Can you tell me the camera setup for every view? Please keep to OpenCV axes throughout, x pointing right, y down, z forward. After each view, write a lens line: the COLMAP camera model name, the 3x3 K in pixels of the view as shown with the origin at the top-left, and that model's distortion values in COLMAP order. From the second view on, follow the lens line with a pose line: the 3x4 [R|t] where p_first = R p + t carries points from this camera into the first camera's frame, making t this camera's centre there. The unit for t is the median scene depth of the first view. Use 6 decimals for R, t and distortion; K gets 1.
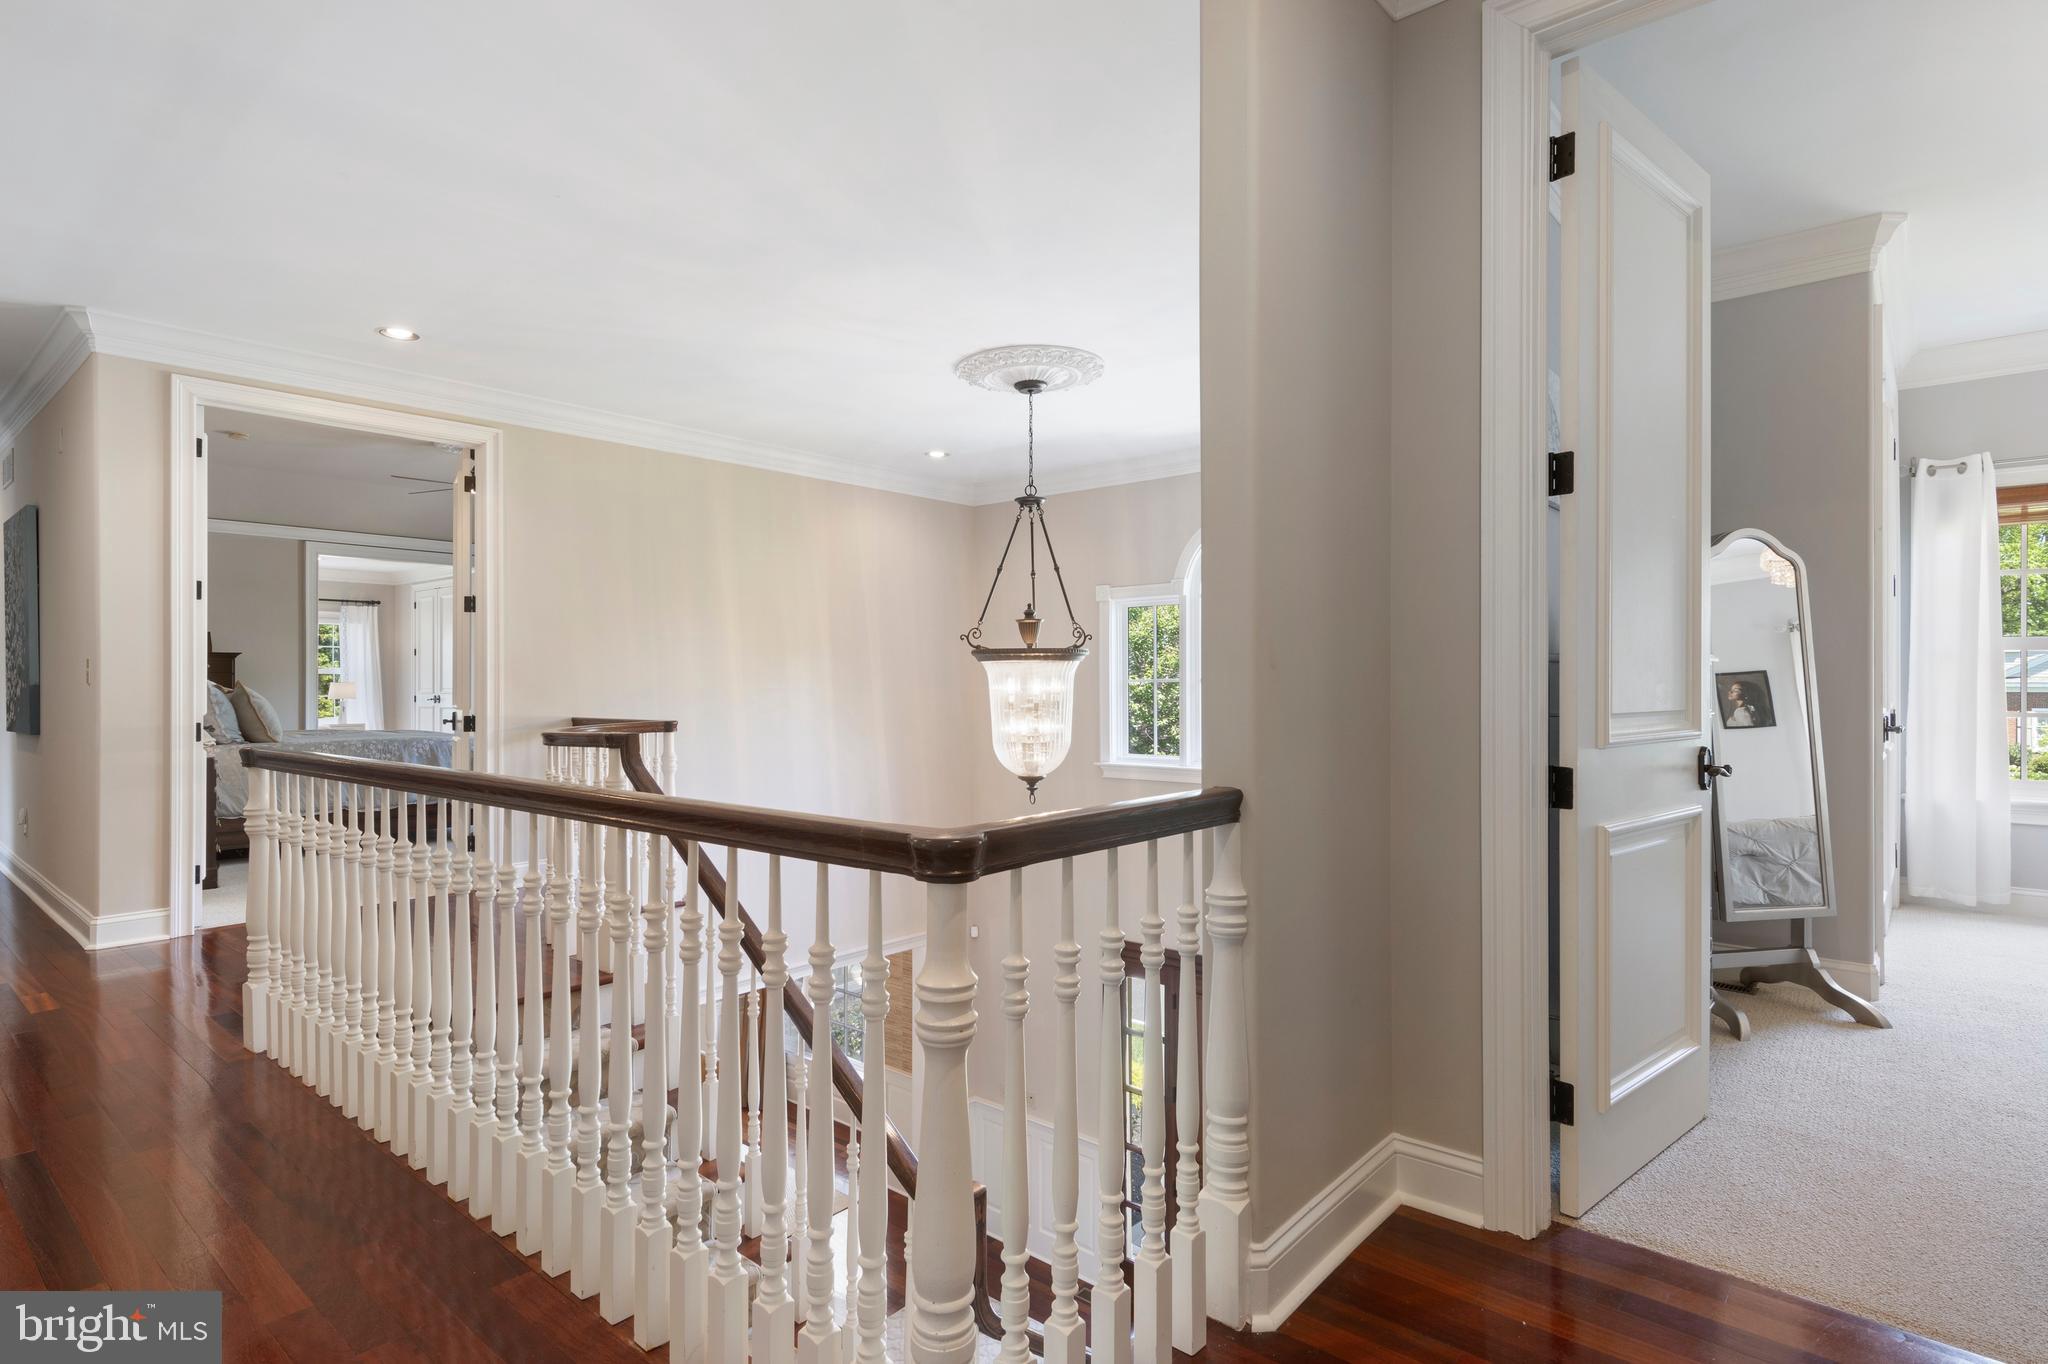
lens RADIAL K [[1044.6, 0, 1024.0], [0, 1044.6, 682.0], [0, 0, 1]] dist [0.022993, -0.013231]
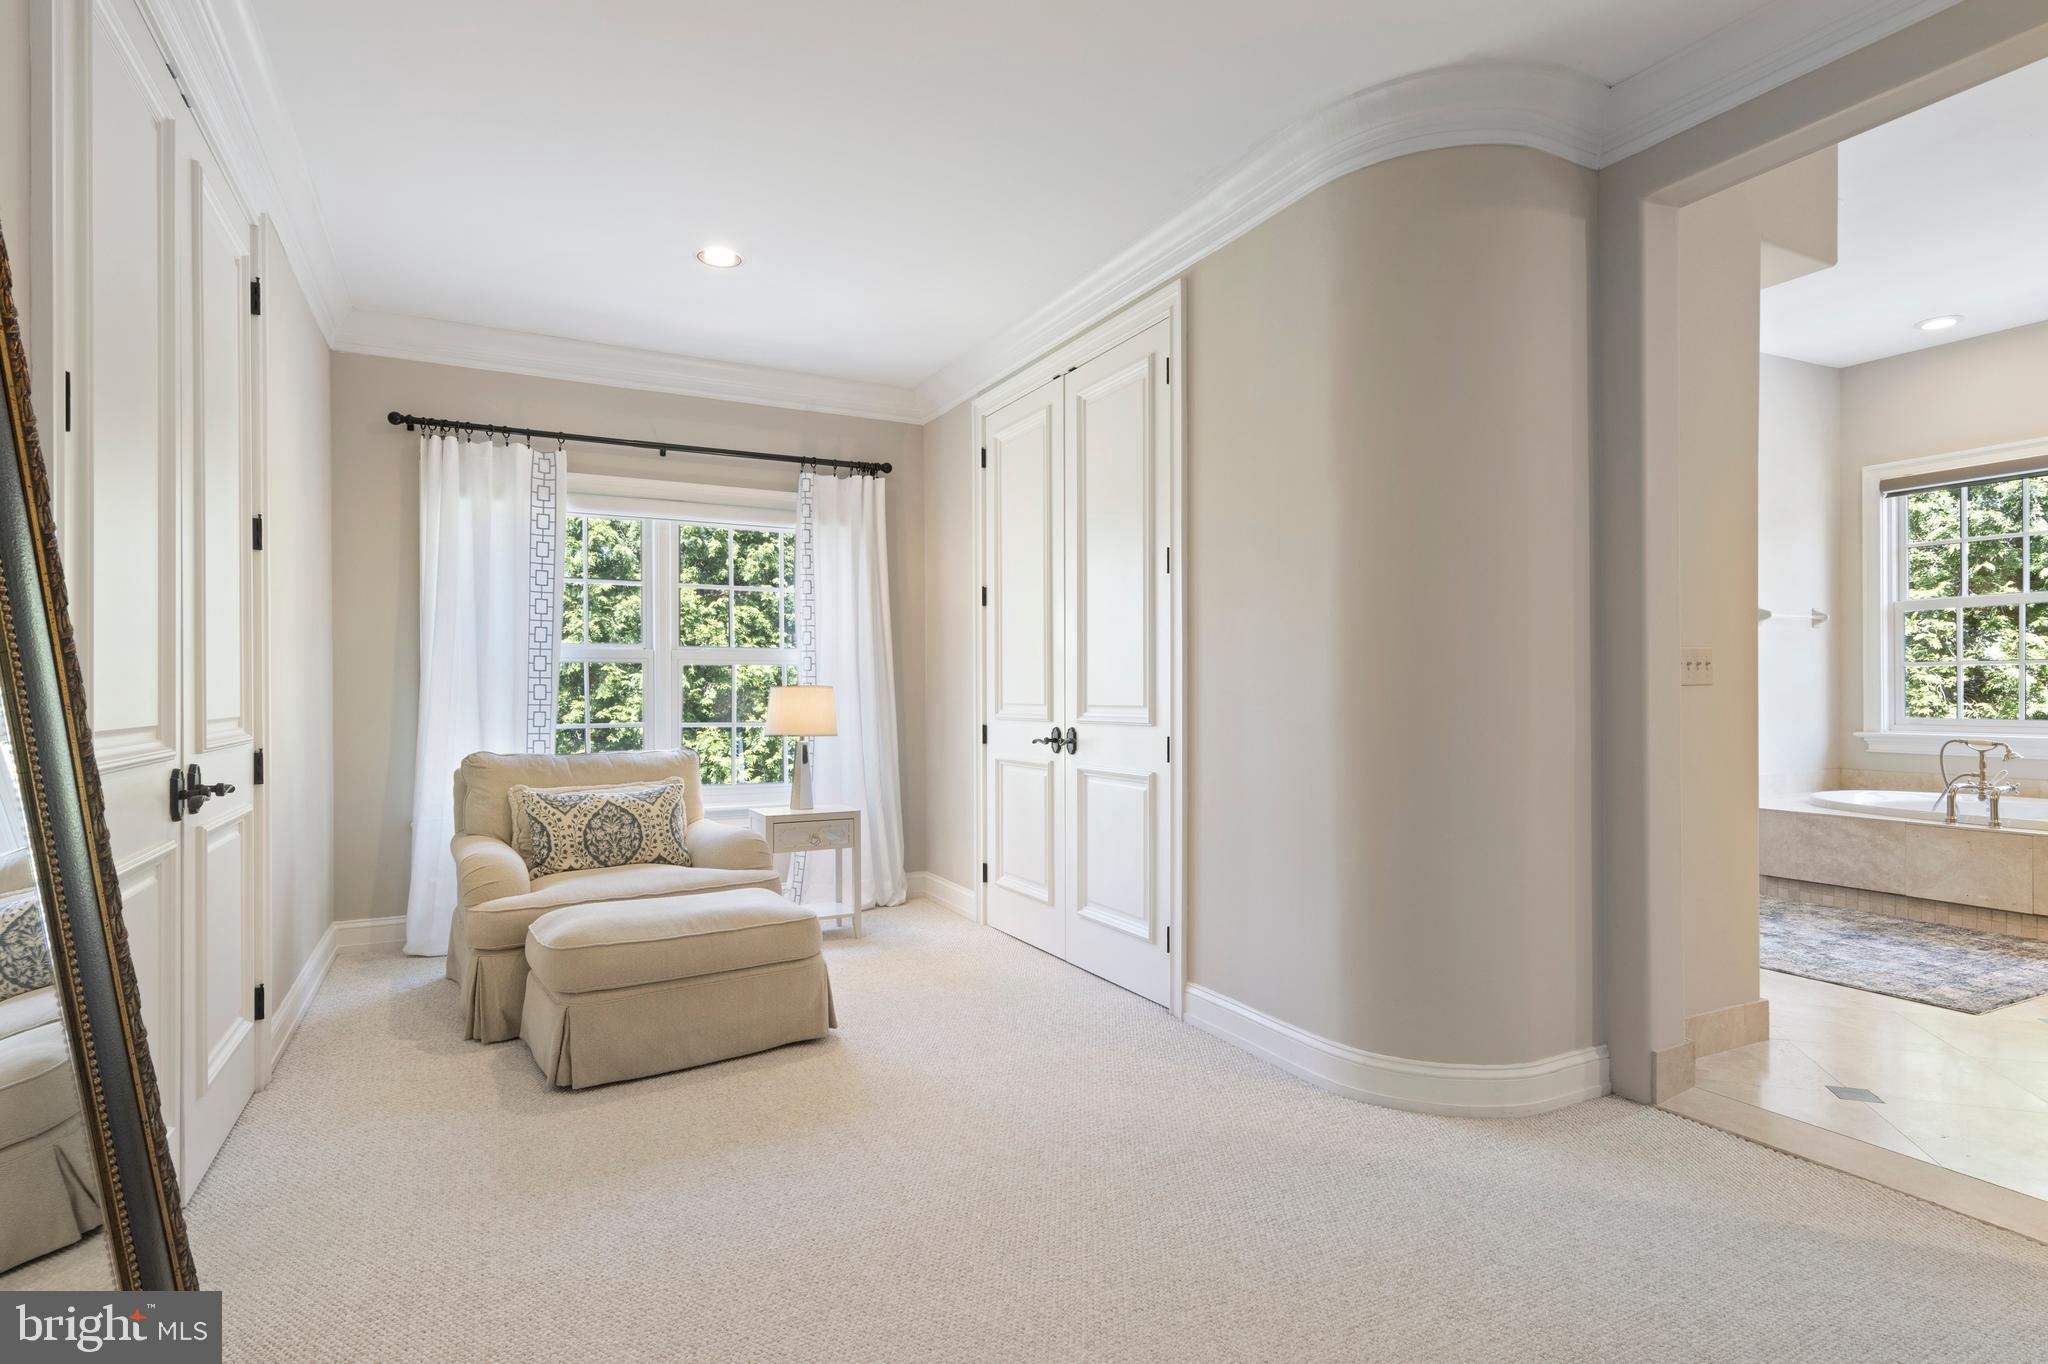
lens RADIAL K [[1044.6, 0, 1024.0], [0, 1044.6, 682.0], [0, 0, 1]] dist [0.022993, -0.013231]
pose [[0.928091, -0.005416, -0.372315, -1.231139], [0.003551, 0.999977, -0.005692, 0.002868], [0.372338, 0.003961, 0.928089, 1.927569]]
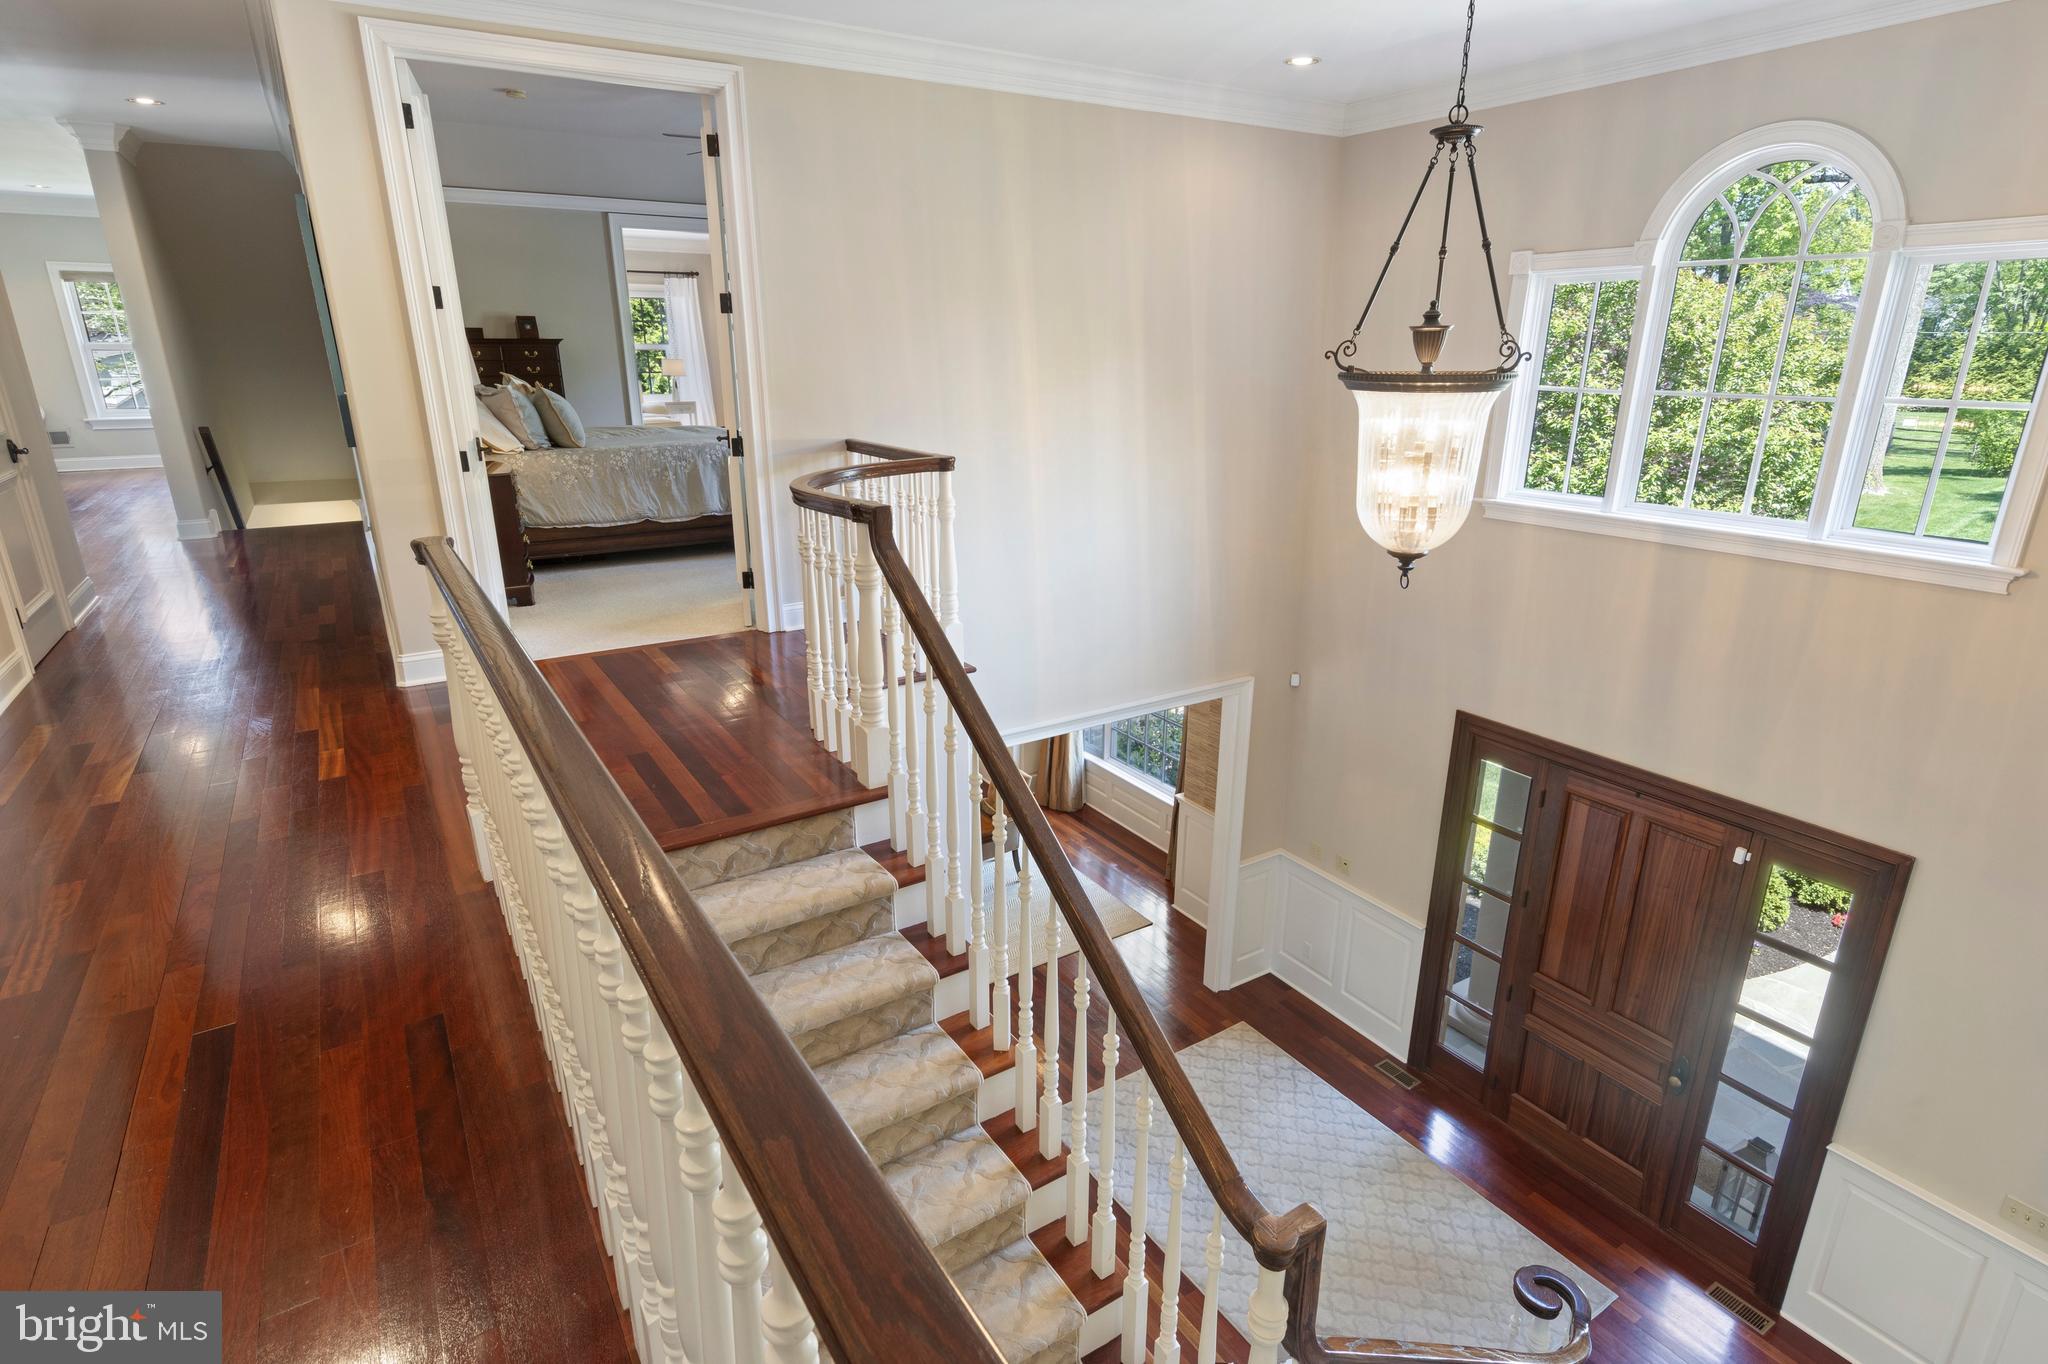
lens RADIAL K [[1044.6, 0, 1024.0], [0, 1044.6, 682.0], [0, 0, 1]] dist [0.022993, -0.013231]
pose [[0.957366, 0.090940, -0.274189, -0.038591], [-0.001435, 0.950641, 0.310289, -0.048881], [0.288873, -0.296666, 0.910242, 0.216233]]
